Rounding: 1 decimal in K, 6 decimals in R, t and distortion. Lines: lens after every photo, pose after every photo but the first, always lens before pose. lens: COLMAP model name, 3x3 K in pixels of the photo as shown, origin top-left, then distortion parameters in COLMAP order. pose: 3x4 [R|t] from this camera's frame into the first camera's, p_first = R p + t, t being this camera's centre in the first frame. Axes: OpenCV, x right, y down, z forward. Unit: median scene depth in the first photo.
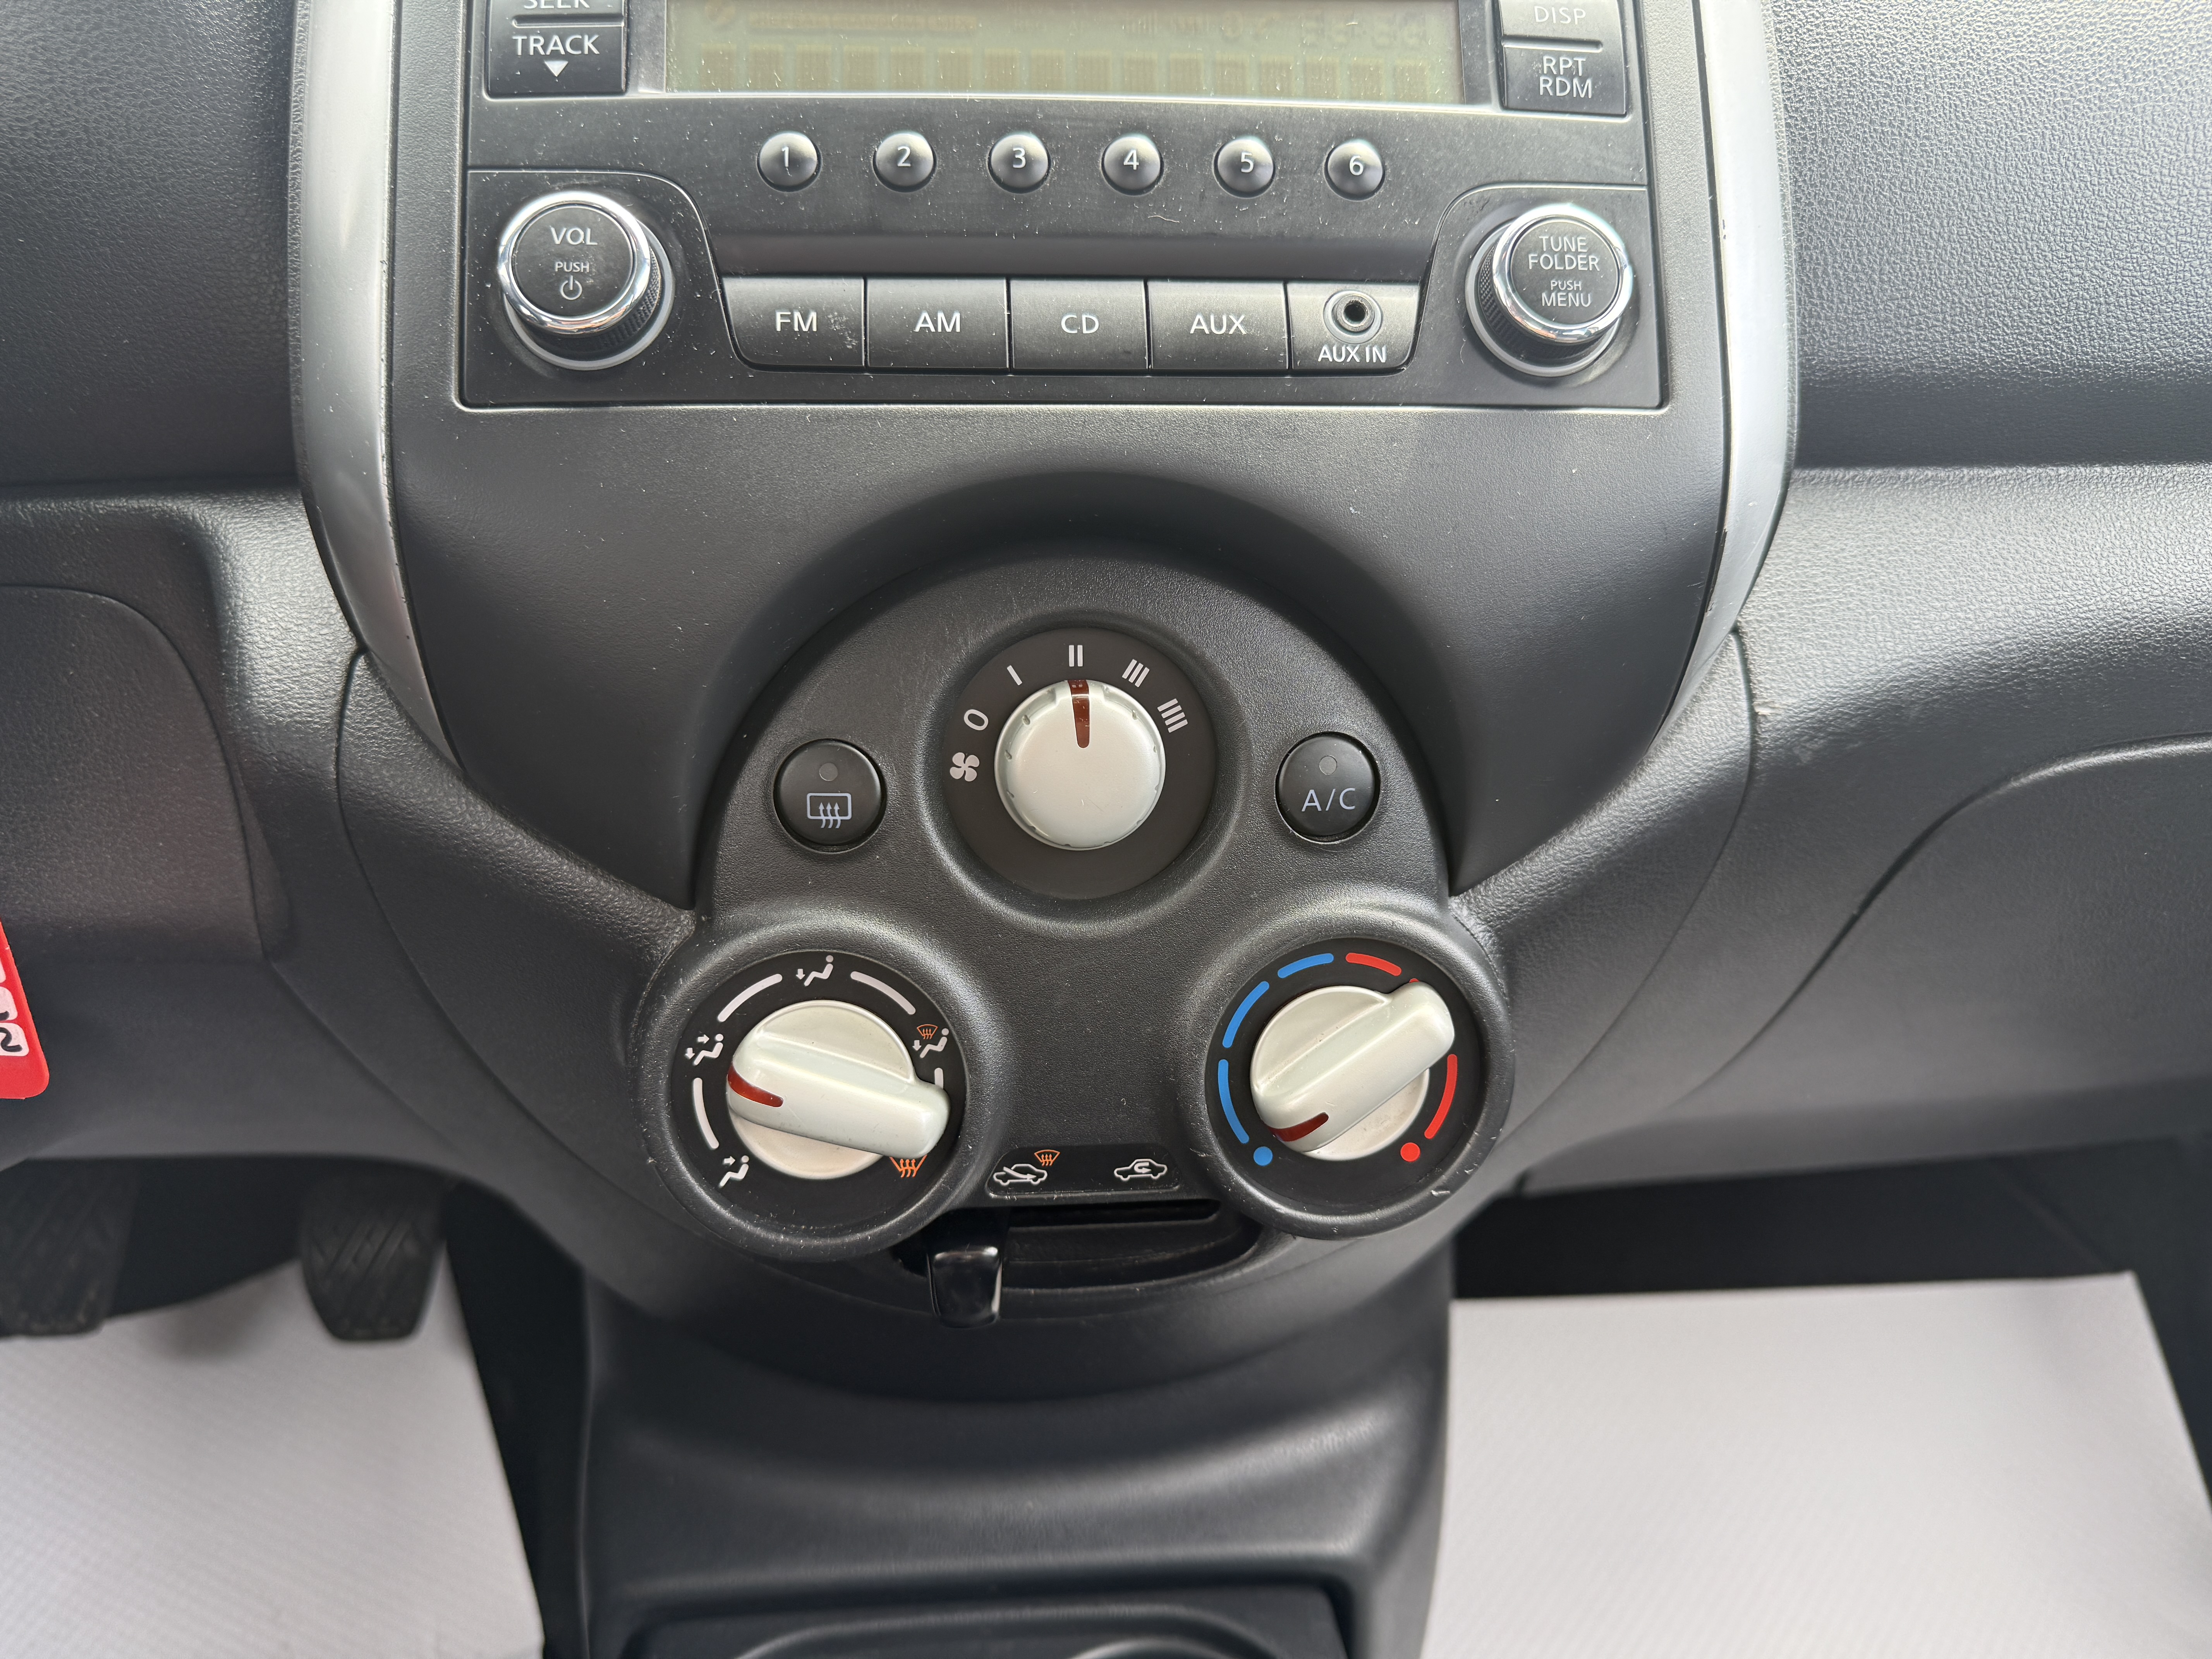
lens RADIAL K [[1579.7, 0, 1085.4], [0, 1579.7, 839.0], [0, 0, 1]] dist [0.039018, -0.058985]
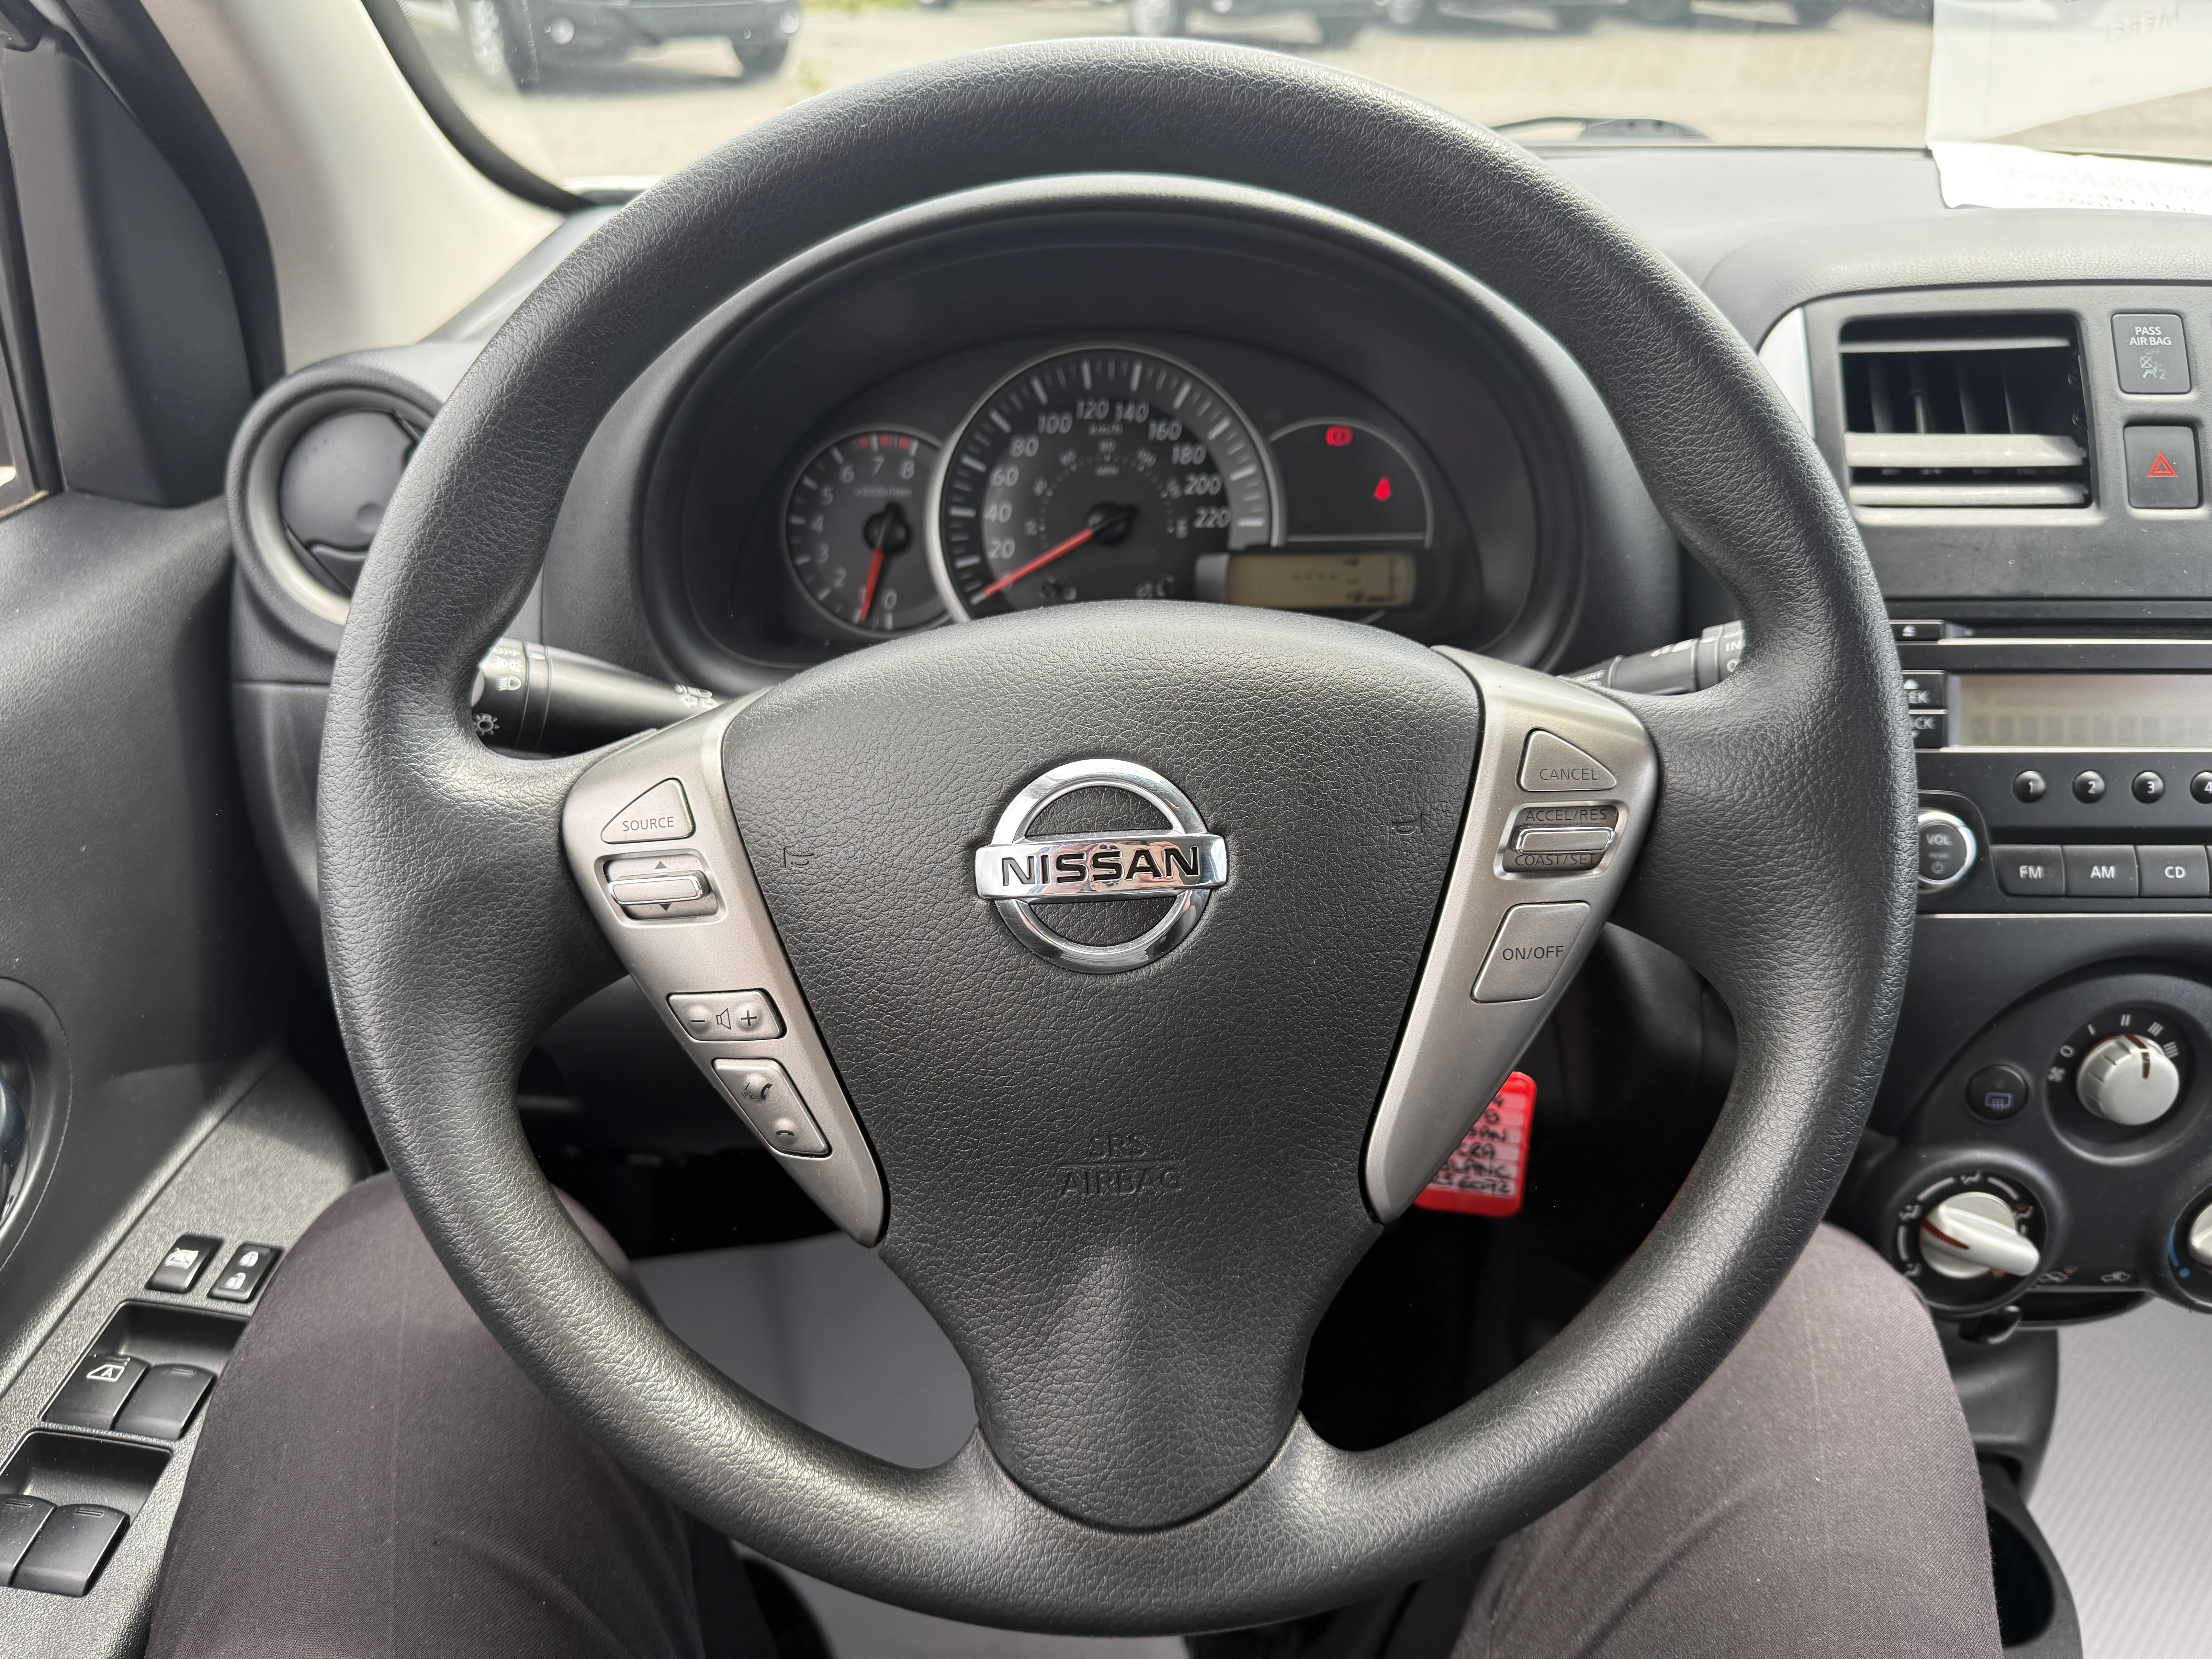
lens RADIAL K [[1579.7, 0, 1100.7], [0, 1579.7, 867.3], [0, 0, 1]] dist [0.039018, -0.058985]
pose [[0.997358, 0.028043, -0.067007, -1.112751], [-0.019659, 0.992254, 0.122659, -0.509901], [0.069928, -0.121017, 0.990184, -0.957294]]
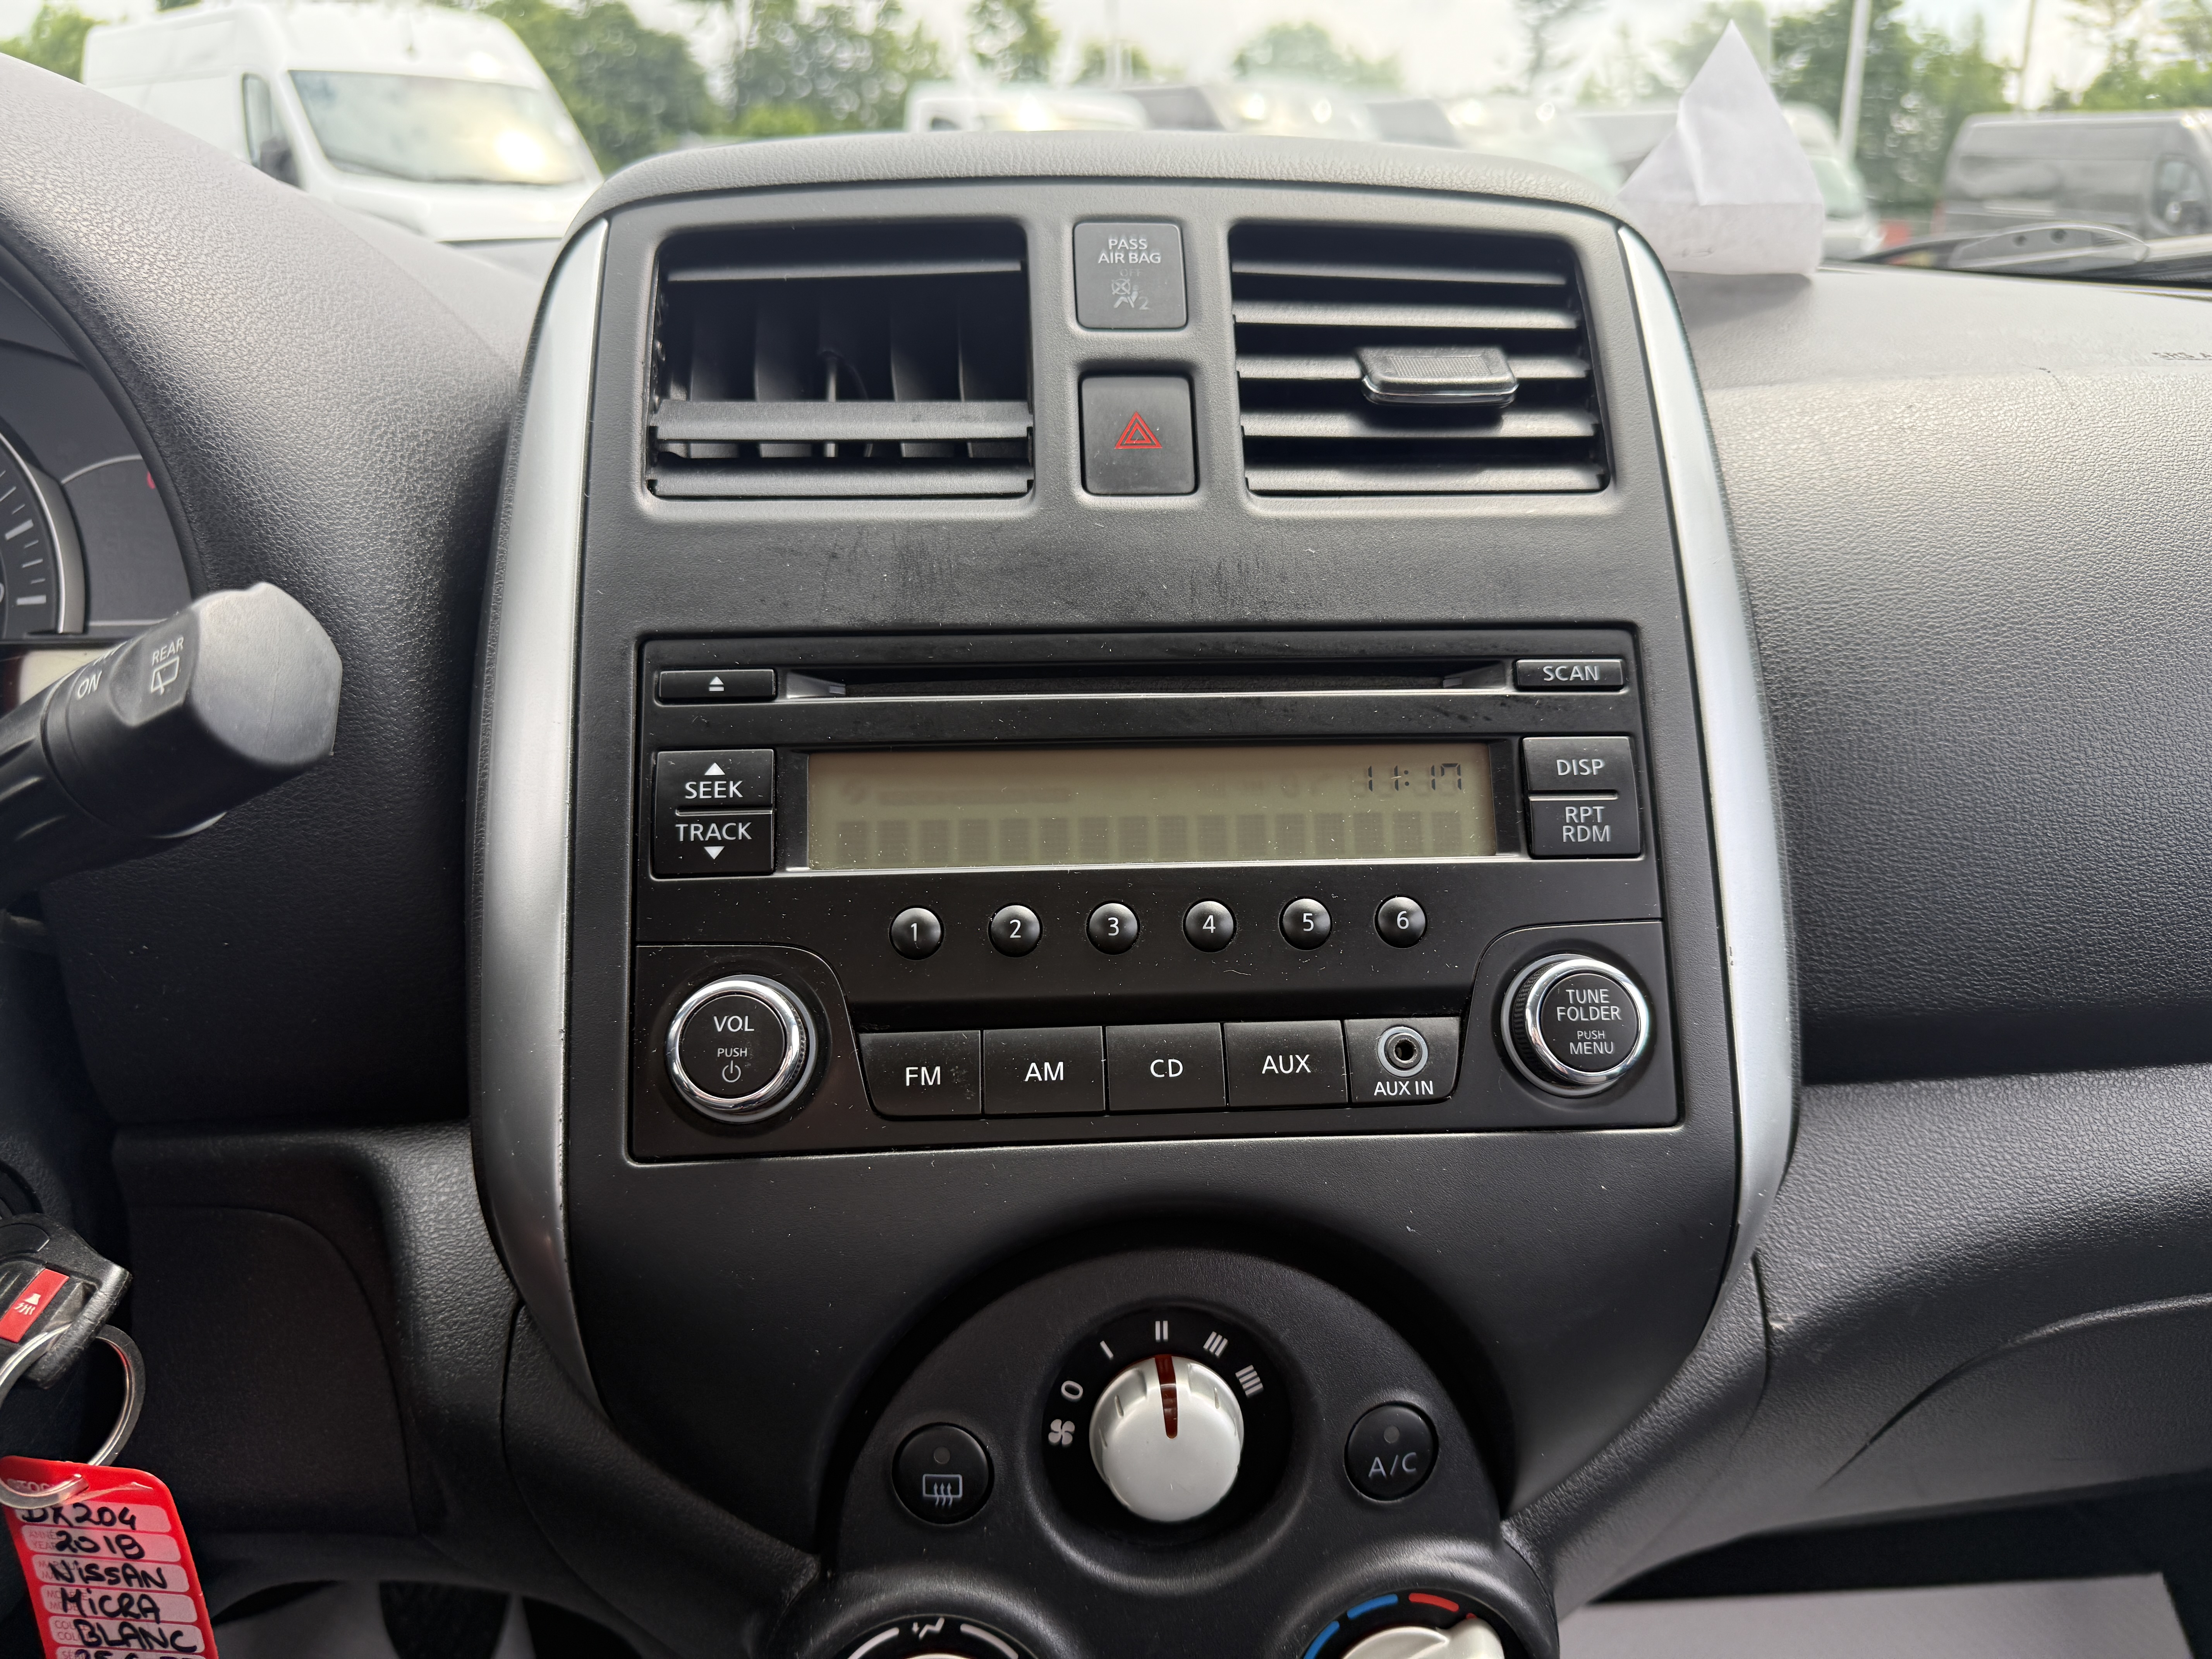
lens RADIAL K [[1579.7, 0, 1101.5], [0, 1579.7, 861.6], [0, 0, 1]] dist [0.039018, -0.058985]
pose [[0.999961, -0.004297, -0.007747, -0.038621], [0.003845, 0.998340, -0.057475, -0.385178], [0.007981, 0.057443, 0.998317, -0.142889]]
